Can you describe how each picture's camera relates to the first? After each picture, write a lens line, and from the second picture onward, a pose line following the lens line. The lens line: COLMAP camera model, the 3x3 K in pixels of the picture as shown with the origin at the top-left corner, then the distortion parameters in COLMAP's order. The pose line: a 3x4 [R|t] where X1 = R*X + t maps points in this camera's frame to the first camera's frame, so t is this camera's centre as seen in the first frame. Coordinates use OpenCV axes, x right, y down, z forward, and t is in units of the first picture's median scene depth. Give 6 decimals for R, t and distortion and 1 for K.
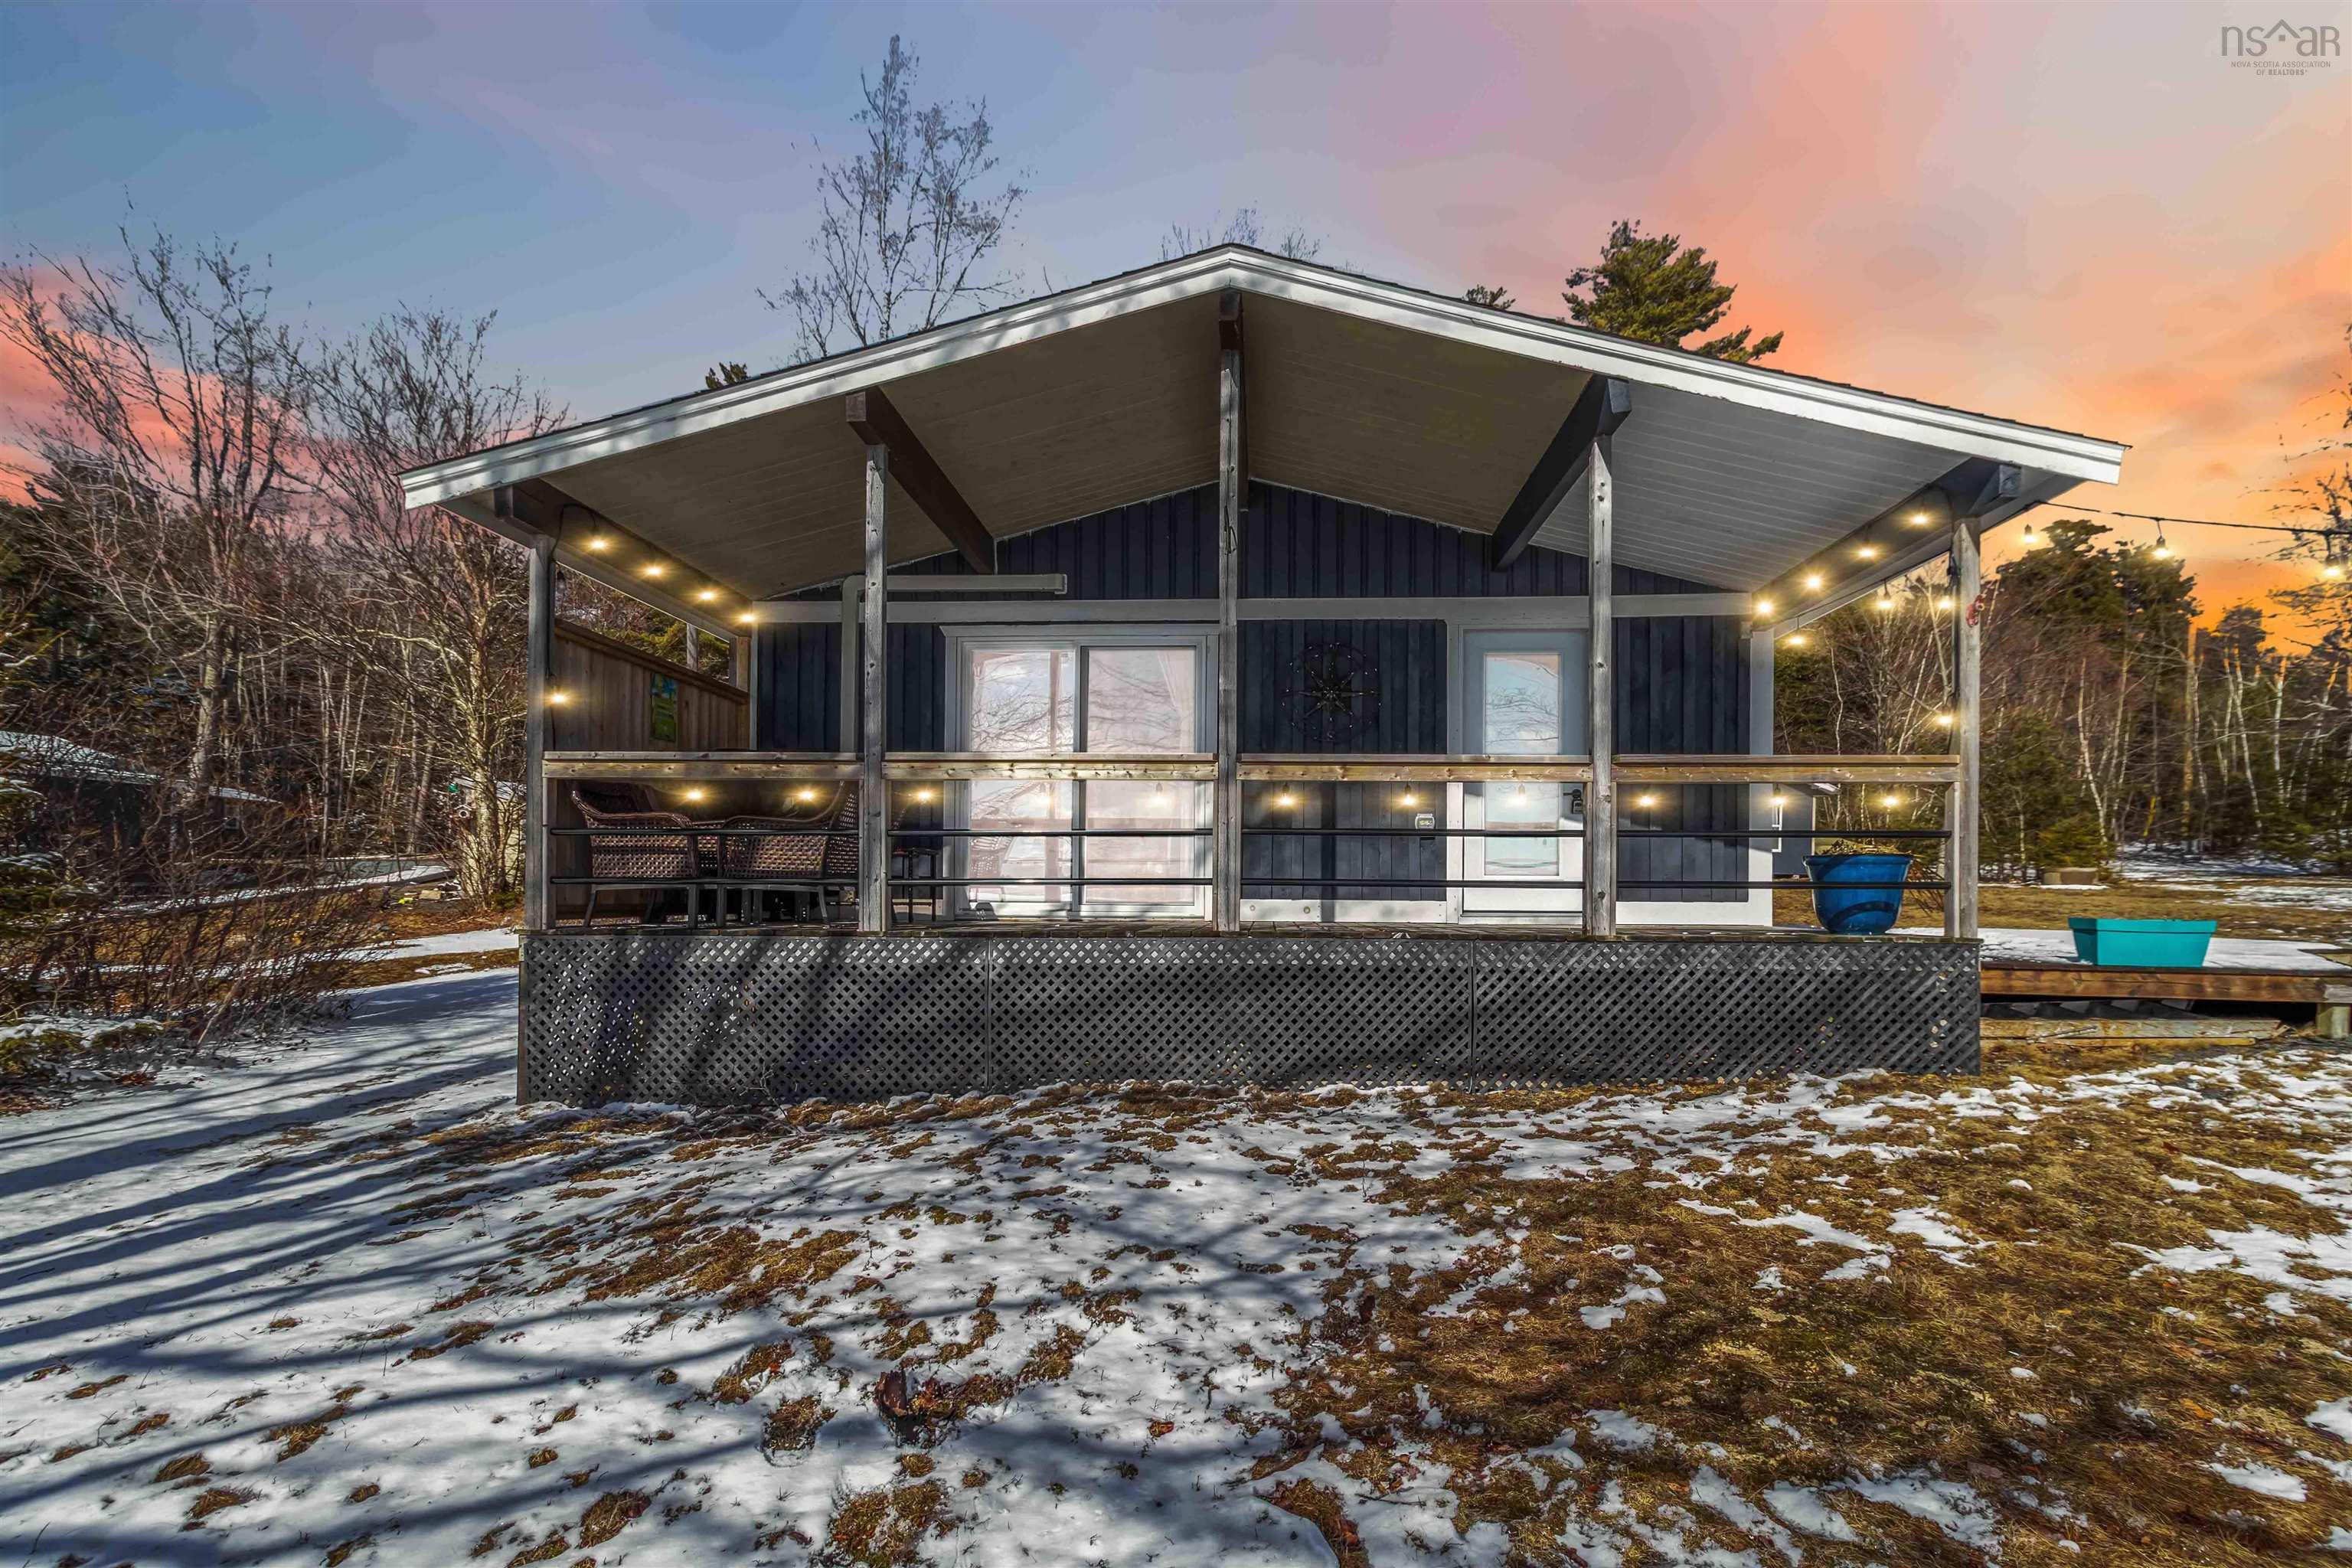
lens RADIAL K [[1157.4, 0, 1192.7], [0, 1157.4, 893.5], [0, 0, 1]] dist [0.006466, 0.000453]
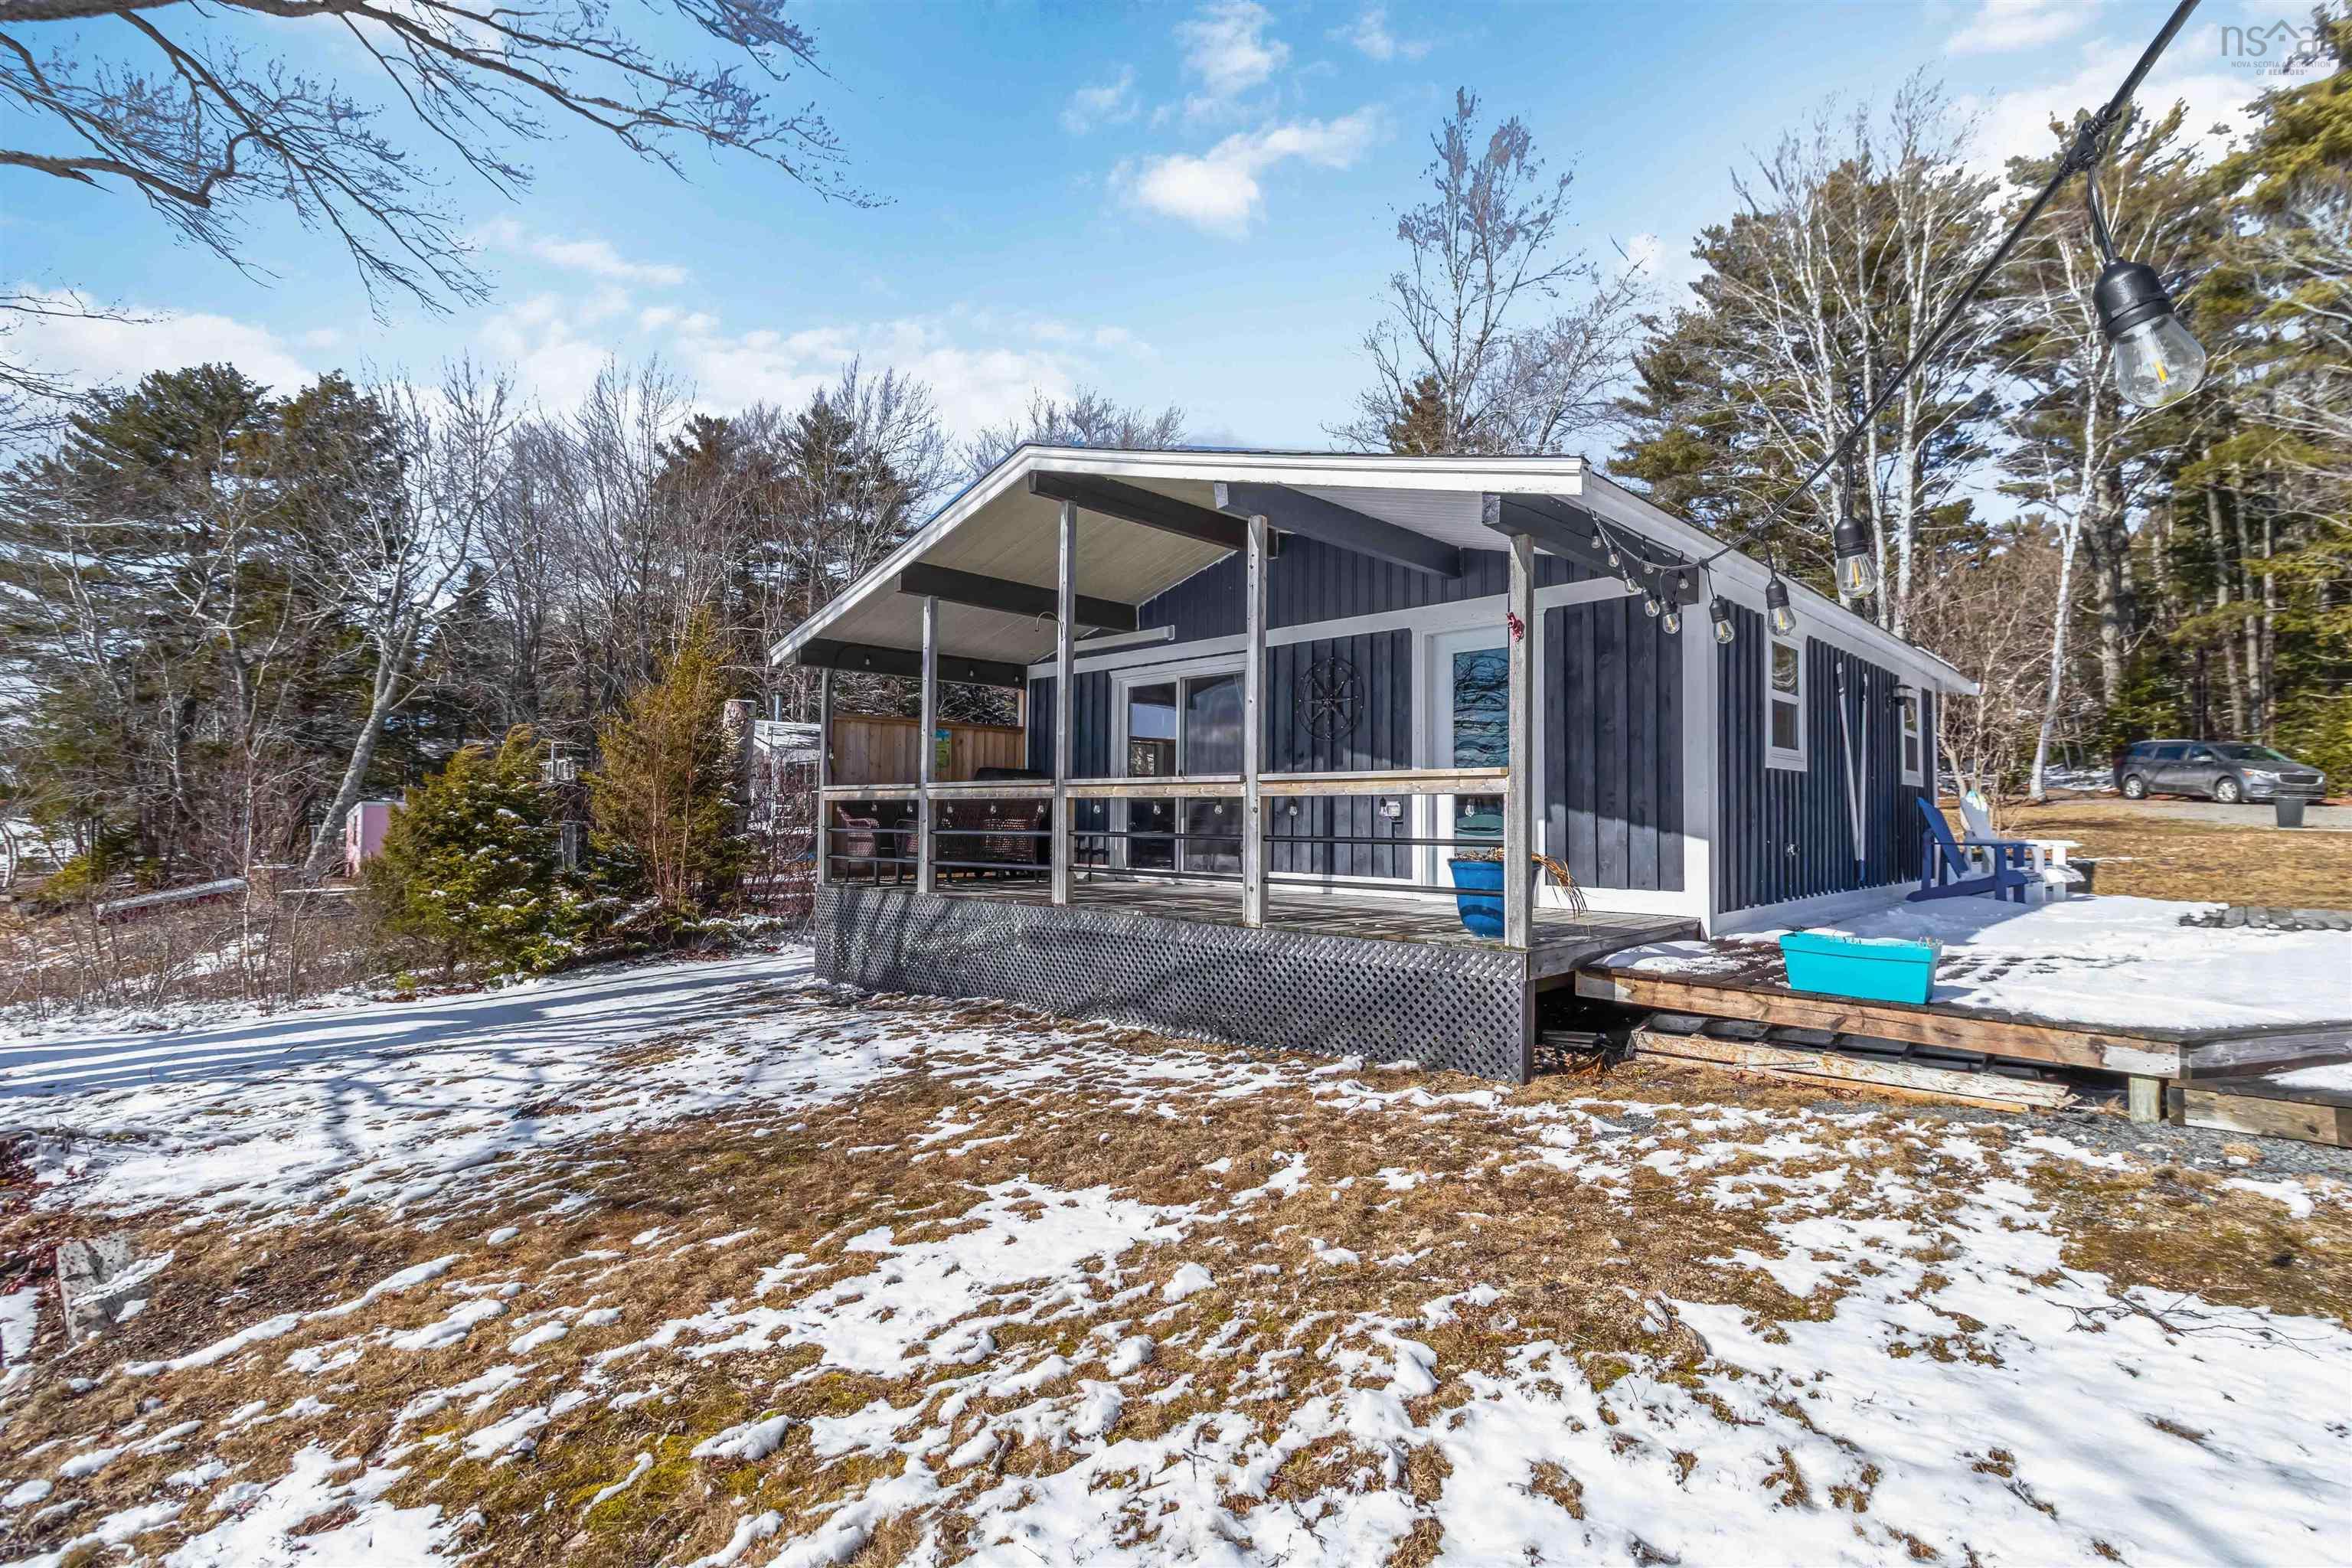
lens RADIAL K [[1100.7, 0, 1183.5], [0, 1100.7, 791.4], [0, 0, 1]] dist [0.000882, 0.001019]
pose [[0.749112, -0.017899, -0.662201, 0.753098], [0.000155, 0.999640, -0.026844, -0.050012], [0.662443, 0.020006, 0.748845, 0.054055]]
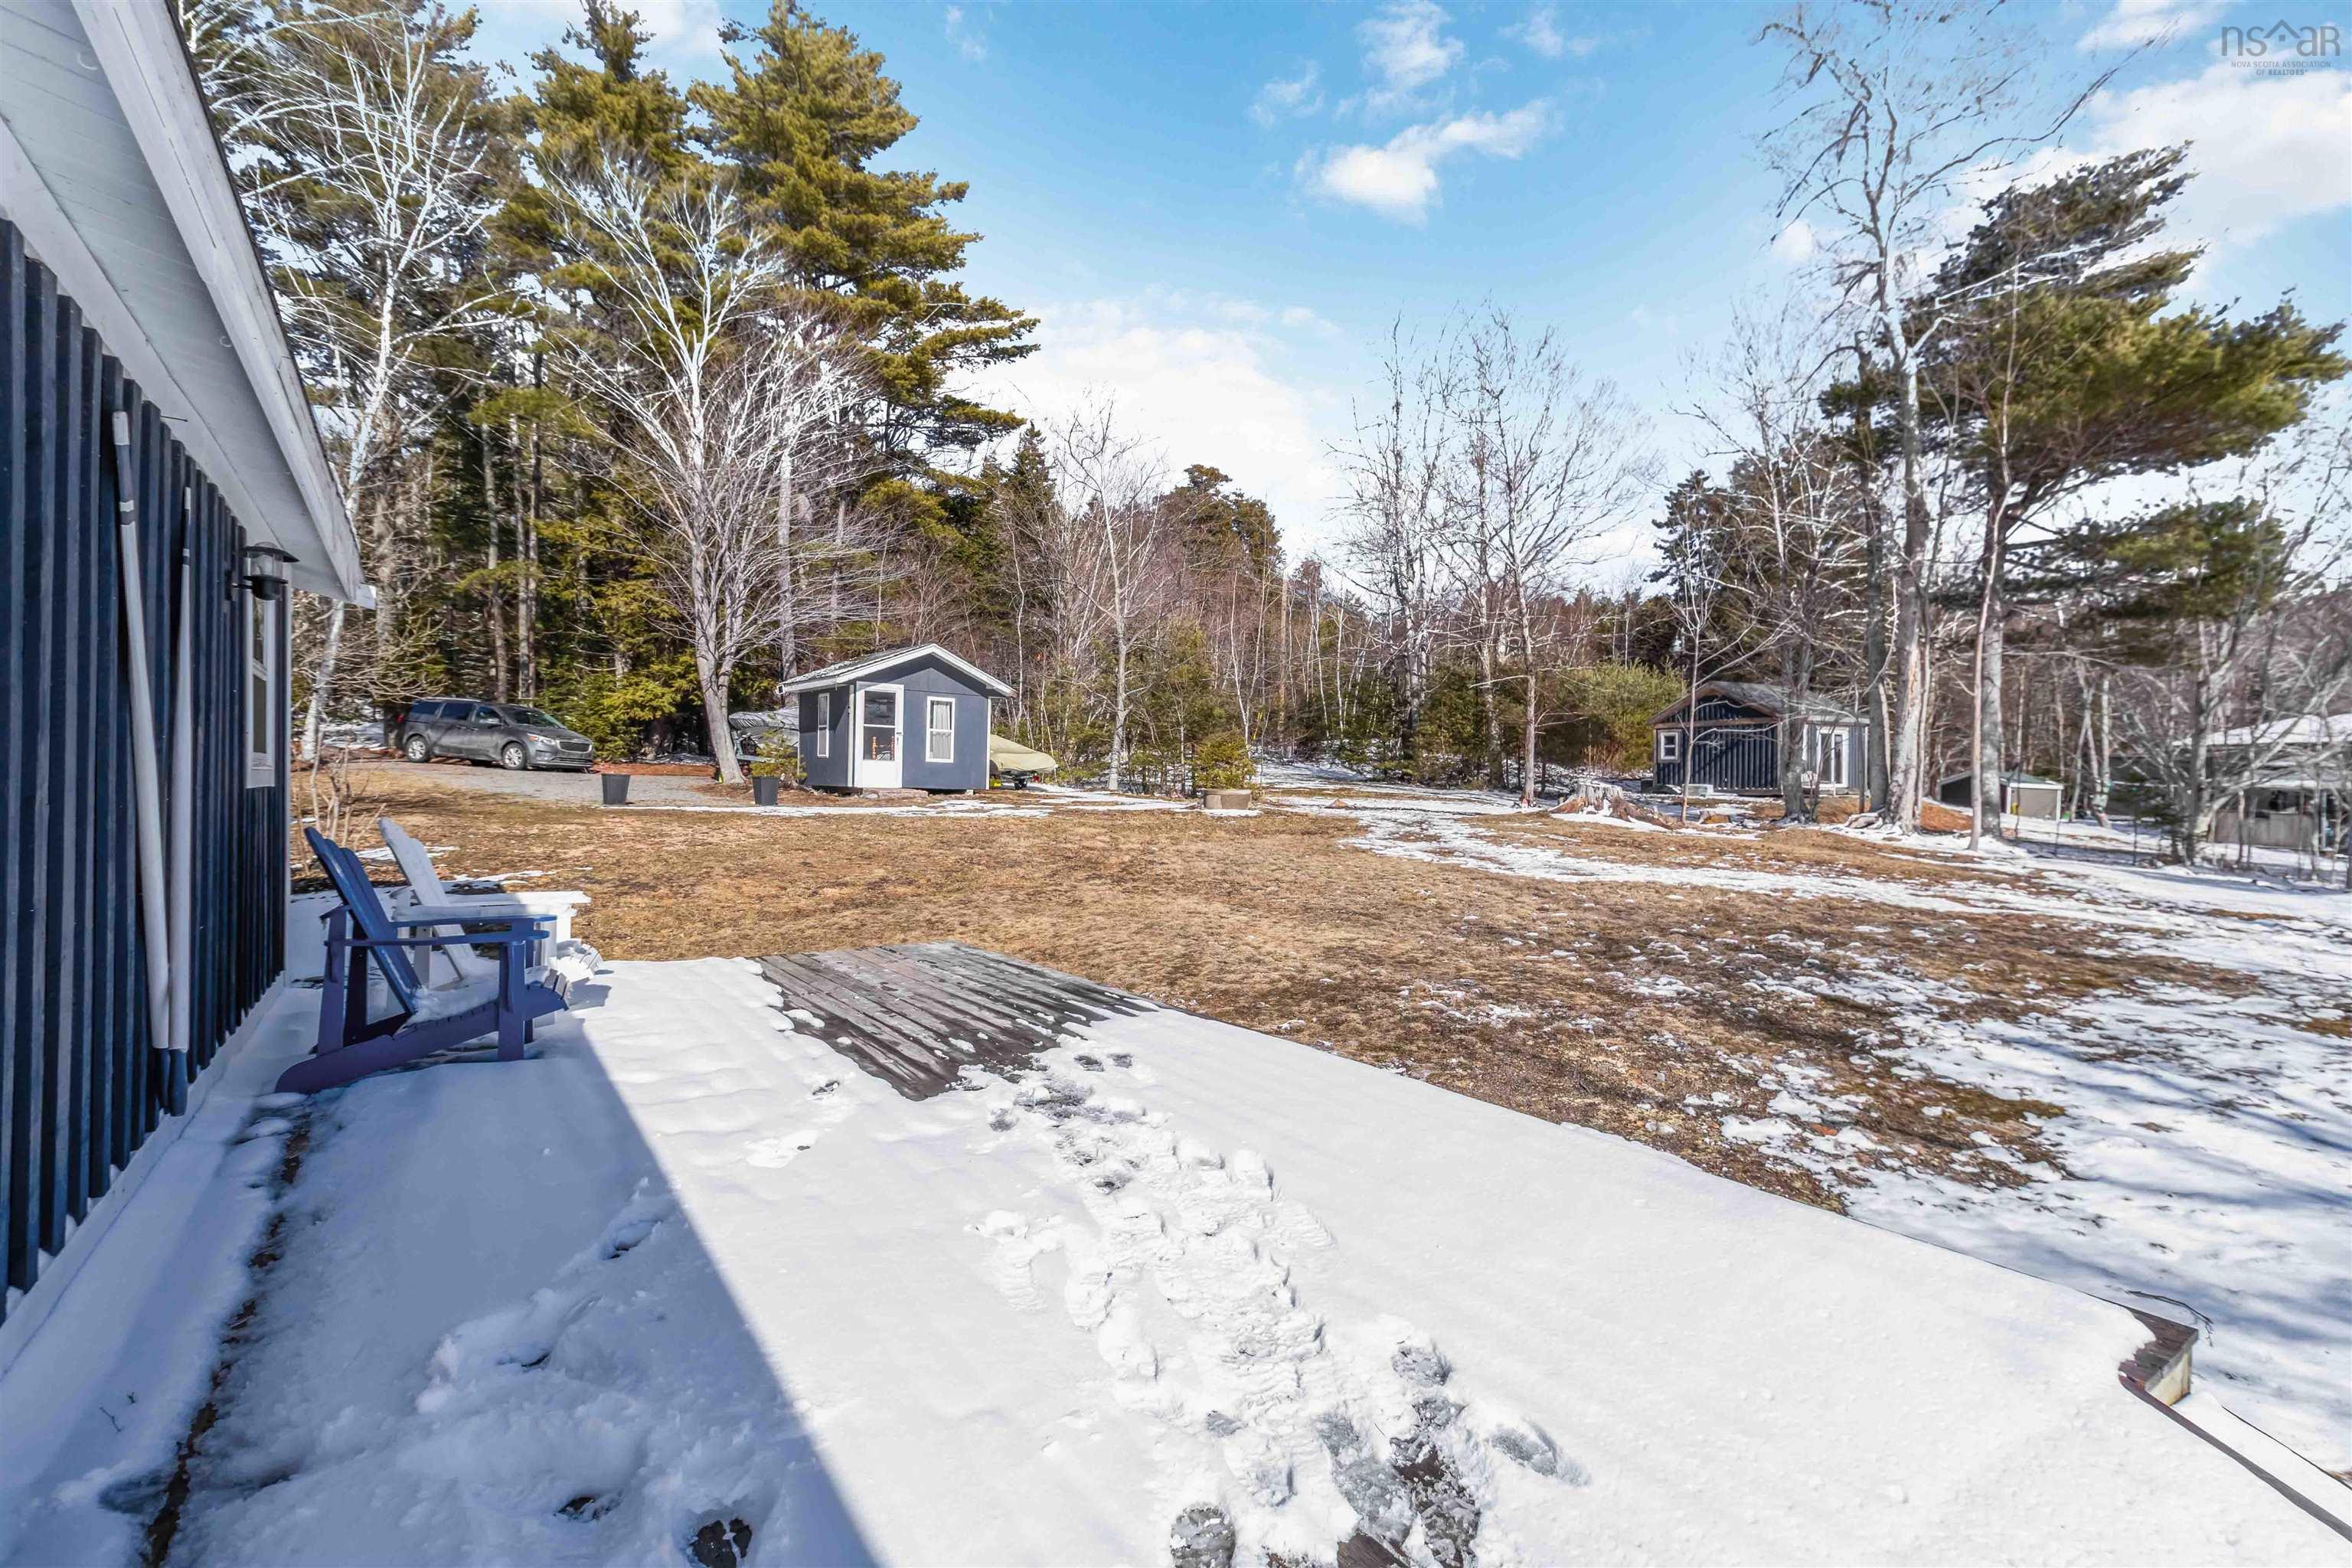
lens RADIAL K [[1100.7, 0, 1185.7], [0, 1100.7, 779.7], [0, 0, 1]] dist [0.000882, 0.001019]
pose [[0.800298, 0.000396, 0.599603, 0.564806], [-0.006140, 0.999953, 0.007534, -0.106897], [-0.599572, -0.009711, 0.800262, 0.901387]]
